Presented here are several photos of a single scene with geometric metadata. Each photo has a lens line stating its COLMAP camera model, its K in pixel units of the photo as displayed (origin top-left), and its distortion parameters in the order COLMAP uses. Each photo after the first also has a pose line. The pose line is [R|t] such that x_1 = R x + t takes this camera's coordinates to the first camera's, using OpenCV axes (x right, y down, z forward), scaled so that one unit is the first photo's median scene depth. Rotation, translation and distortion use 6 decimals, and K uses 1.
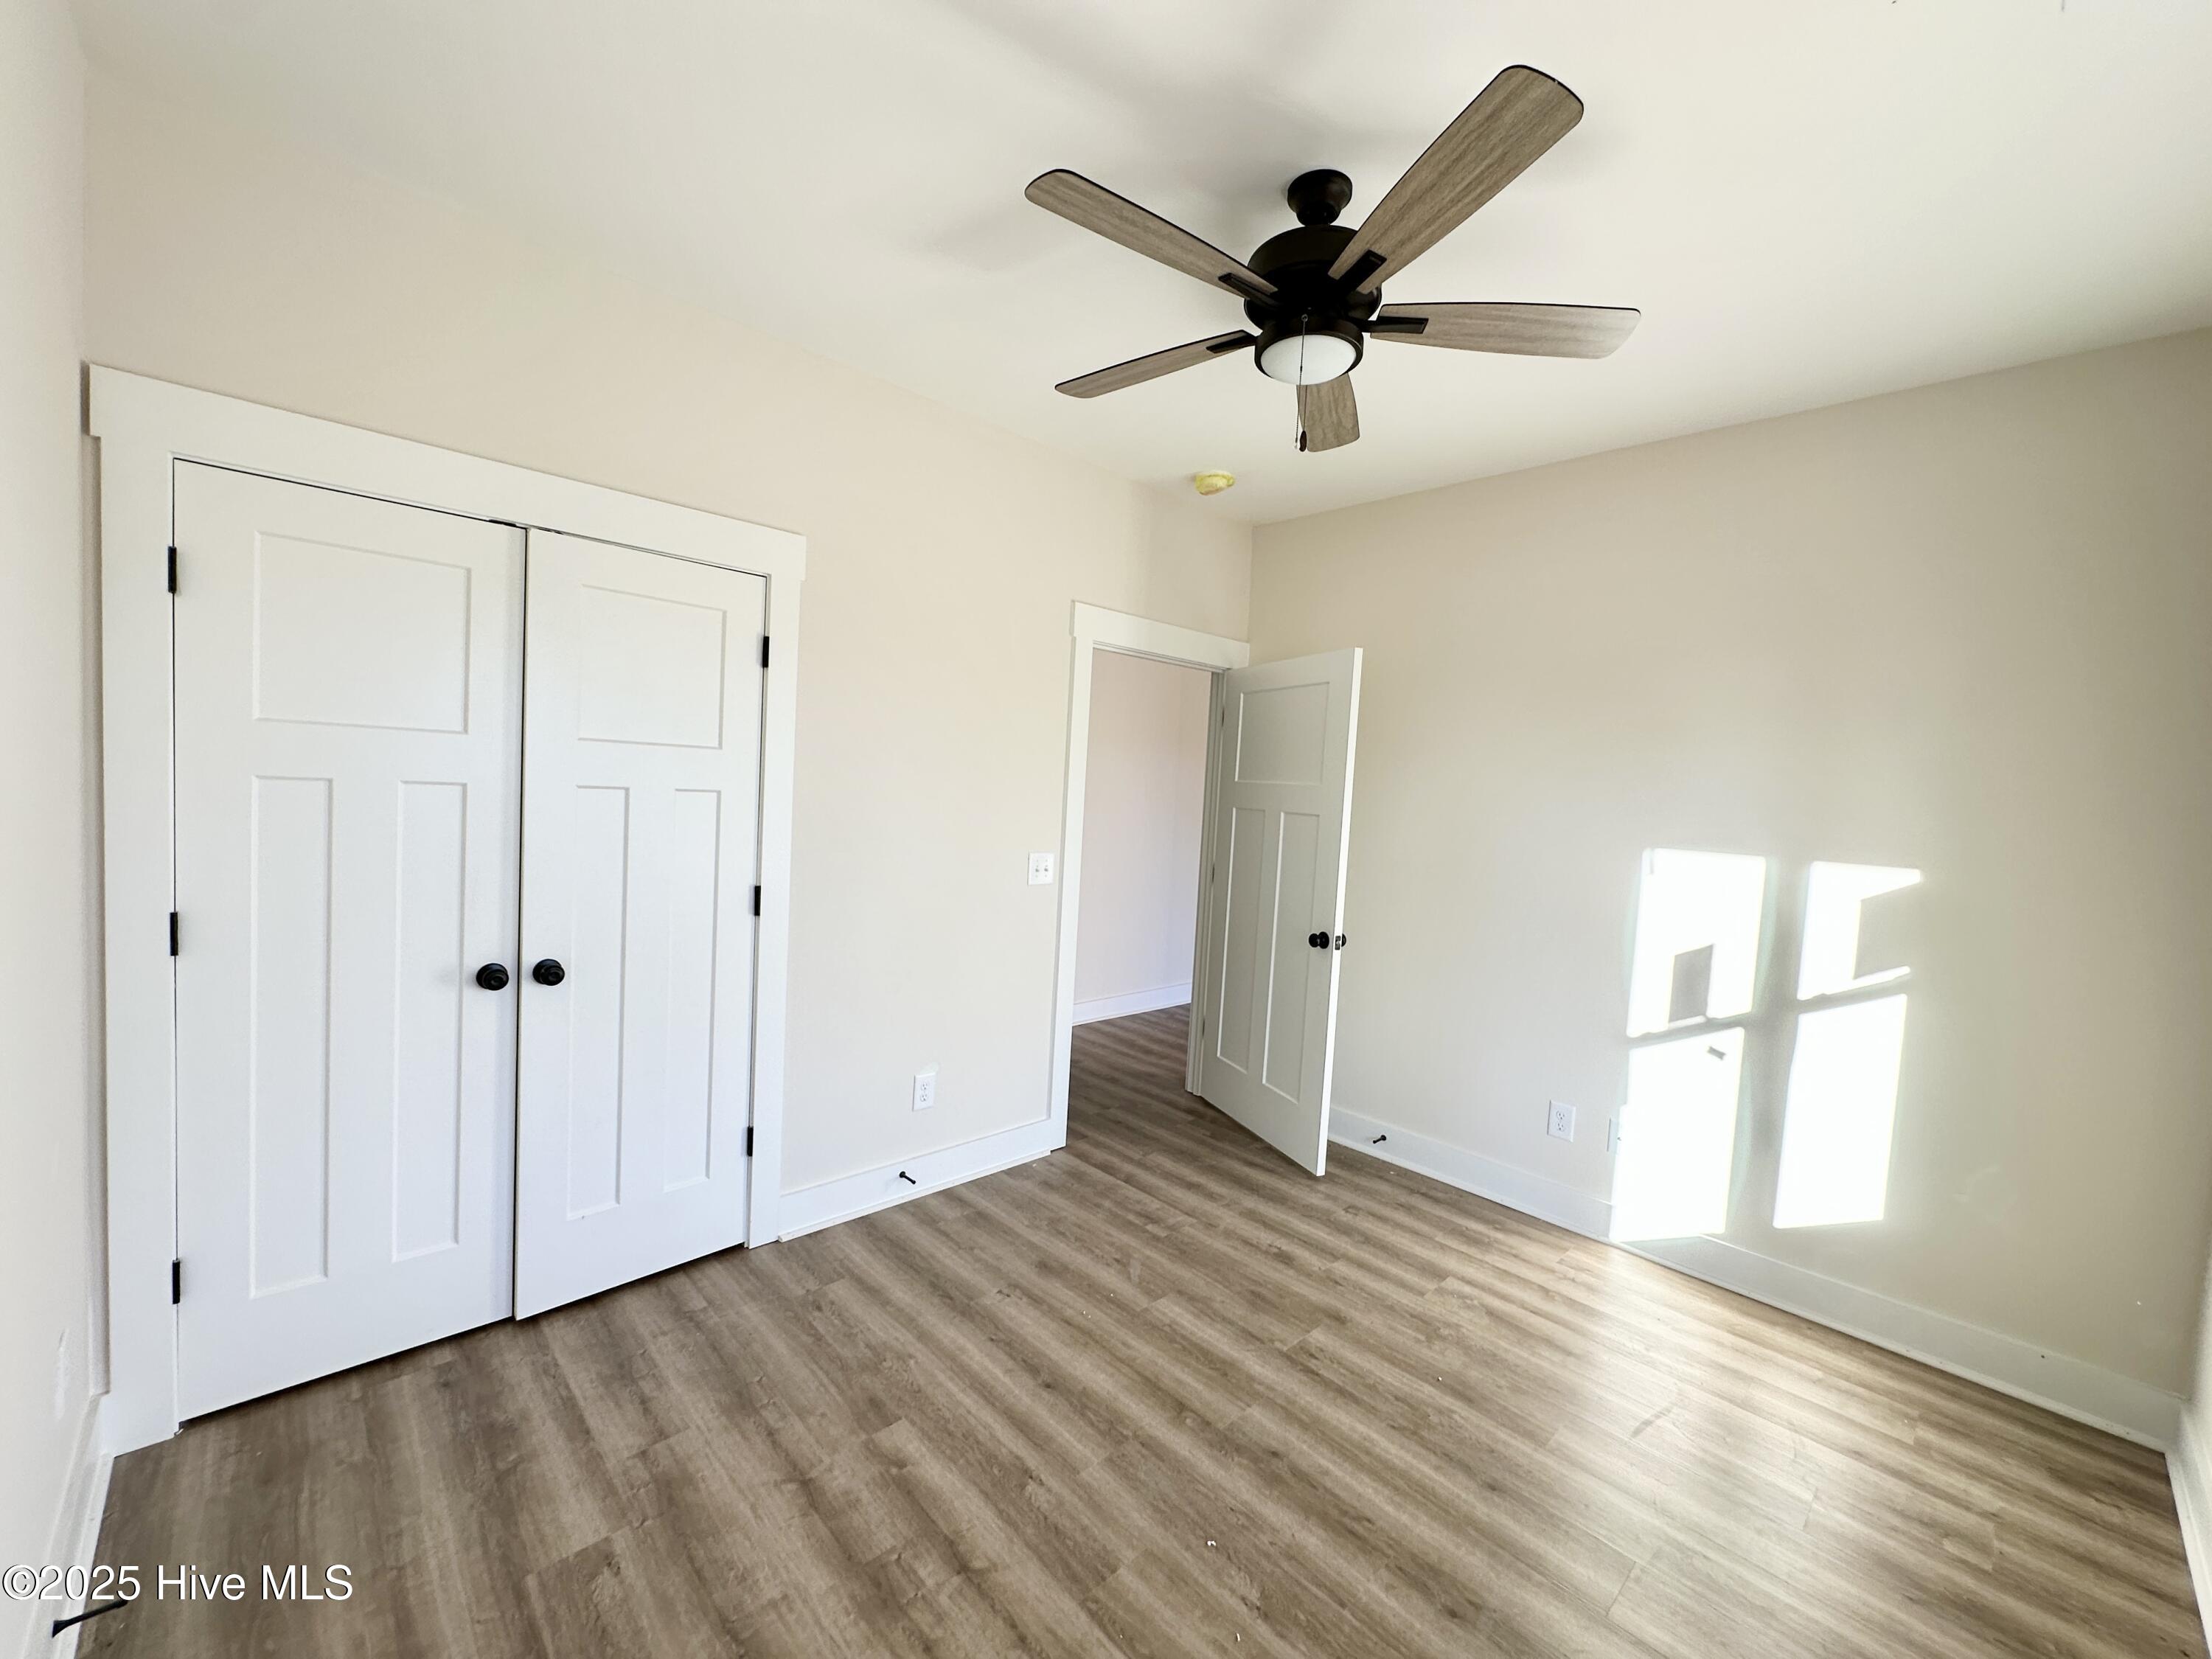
lens RADIAL K [[909.5, 0, 1112.4], [0, 909.5, 831.1], [0, 0, 1]] dist [0.001413, 0.000024]
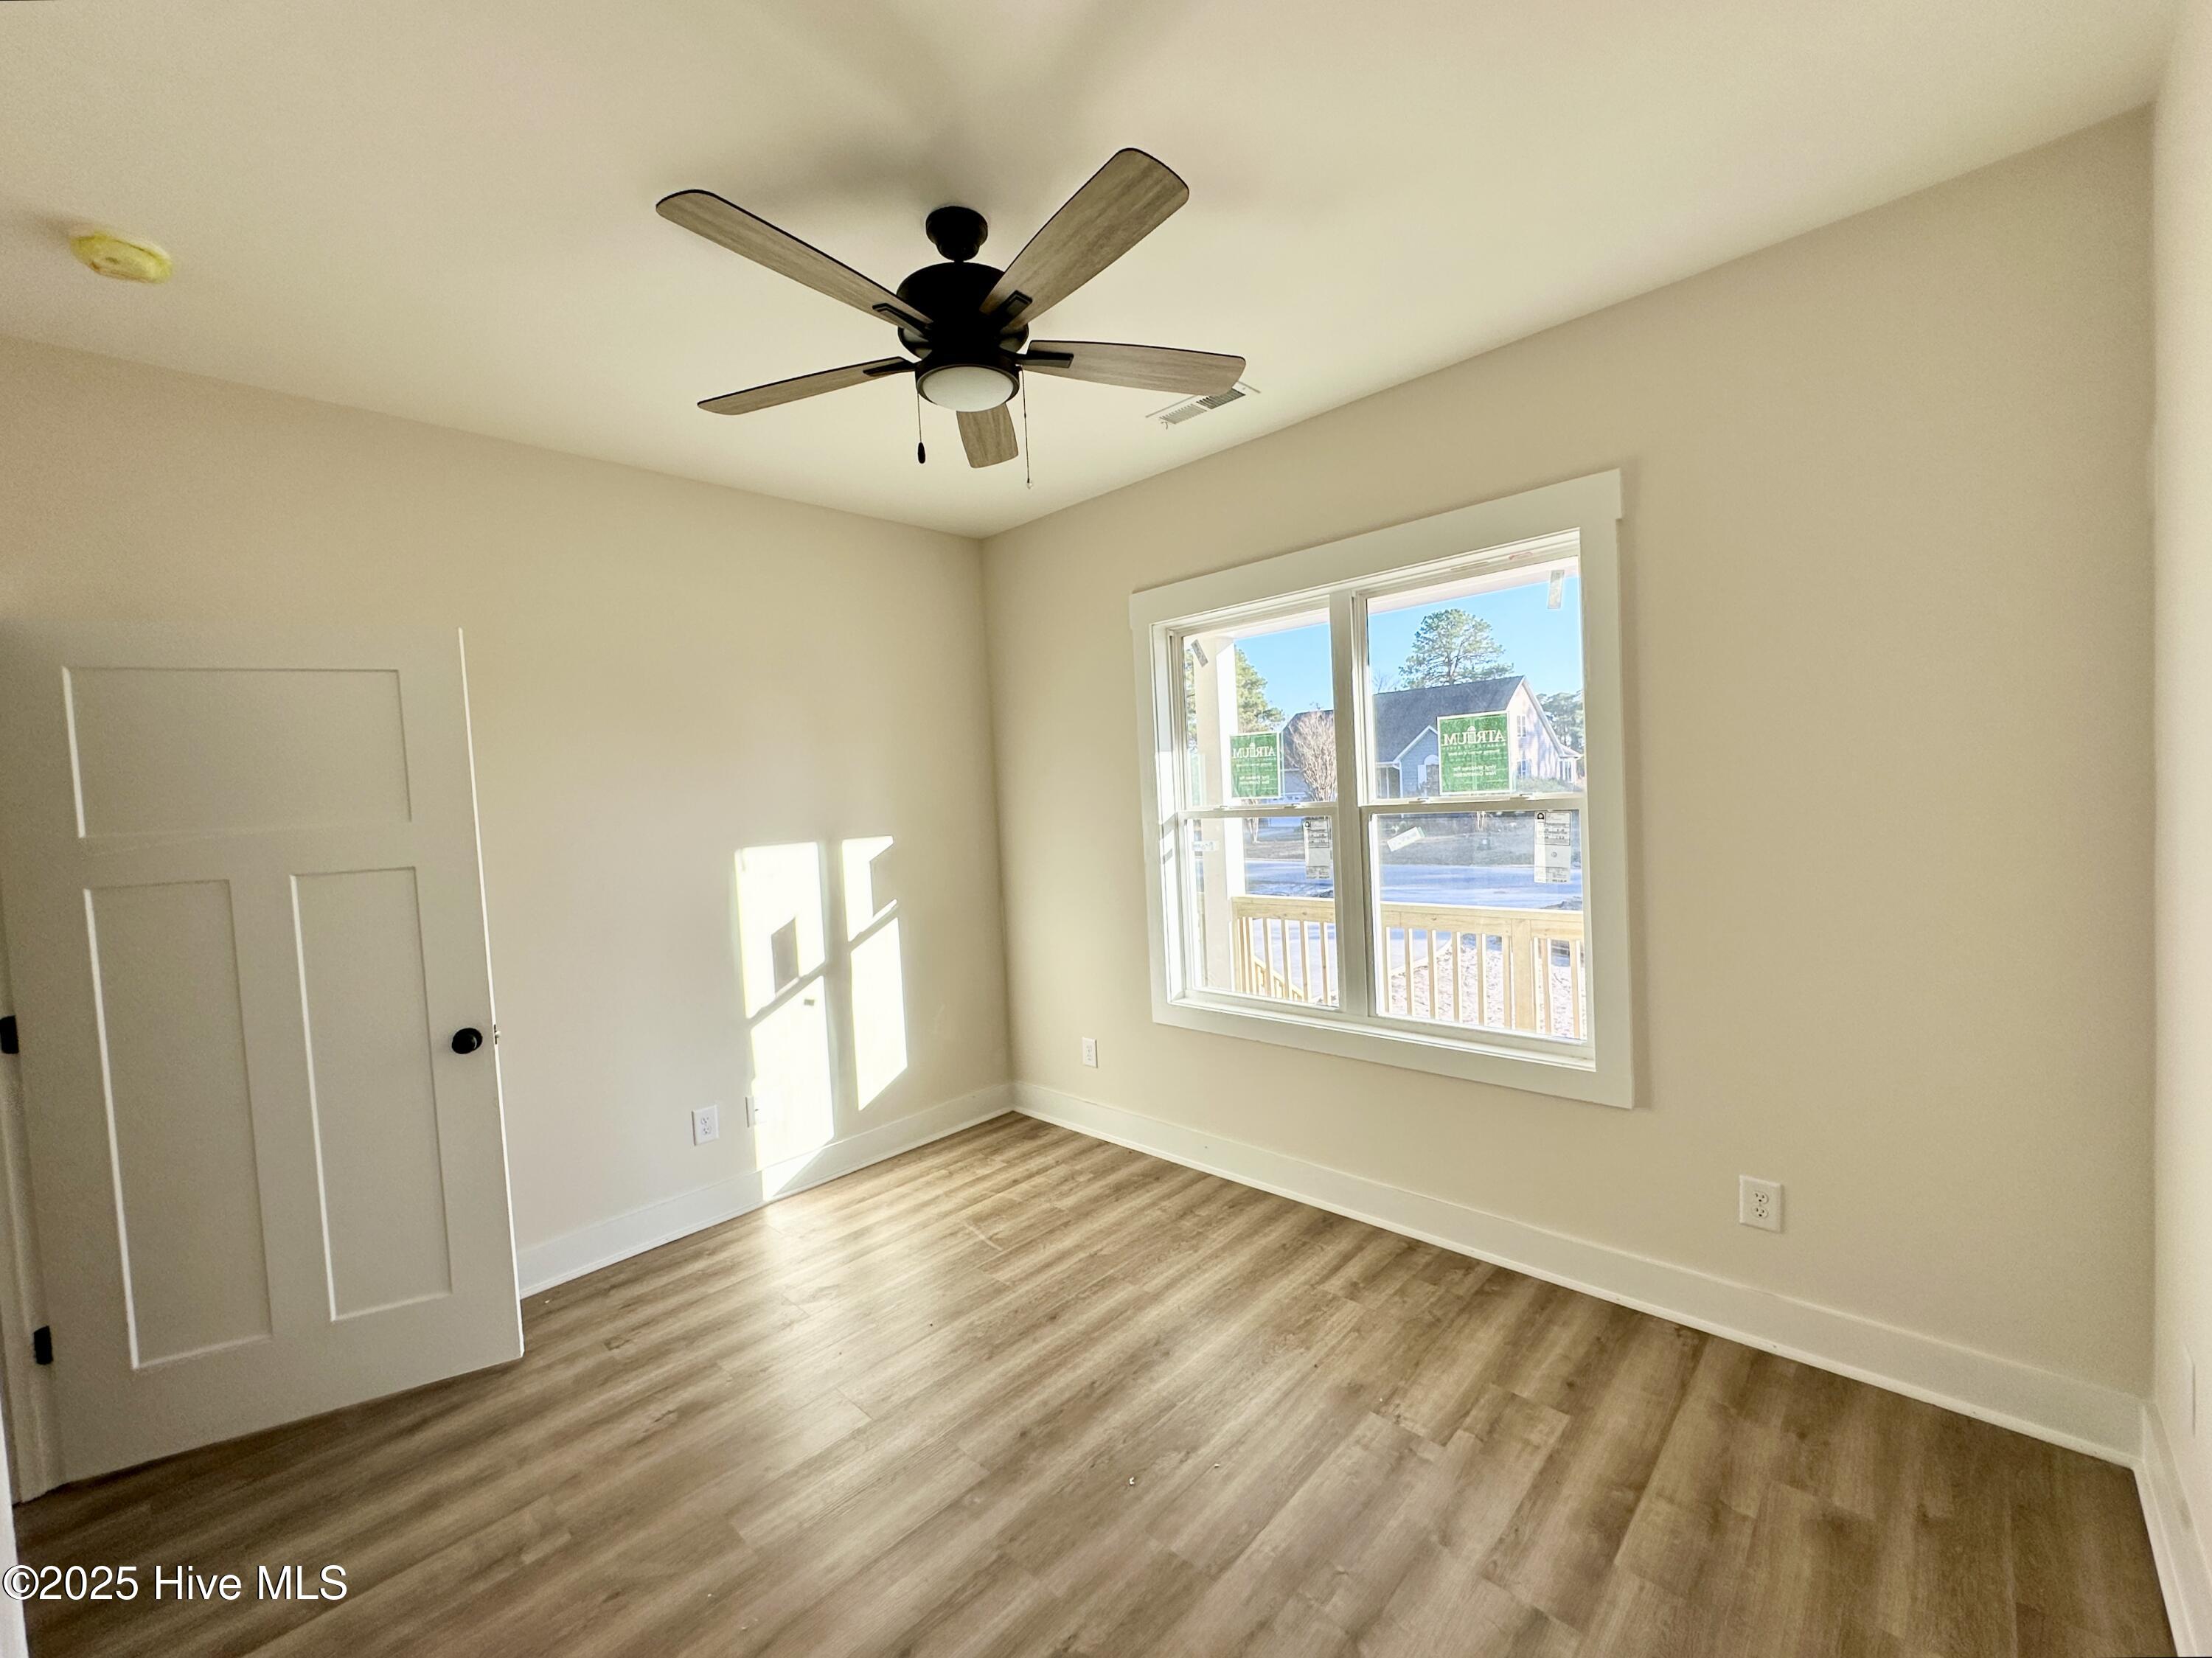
lens RADIAL K [[909.5, 0, 1105.5], [0, 909.5, 824.5], [0, 0, 1]] dist [0.001413, 0.000024]
pose [[-0.067315, -0.085288, 0.994080, -0.592547], [0.100085, 0.990737, 0.091779, -0.073203], [-0.992699, 0.105670, -0.058155, 0.650917]]
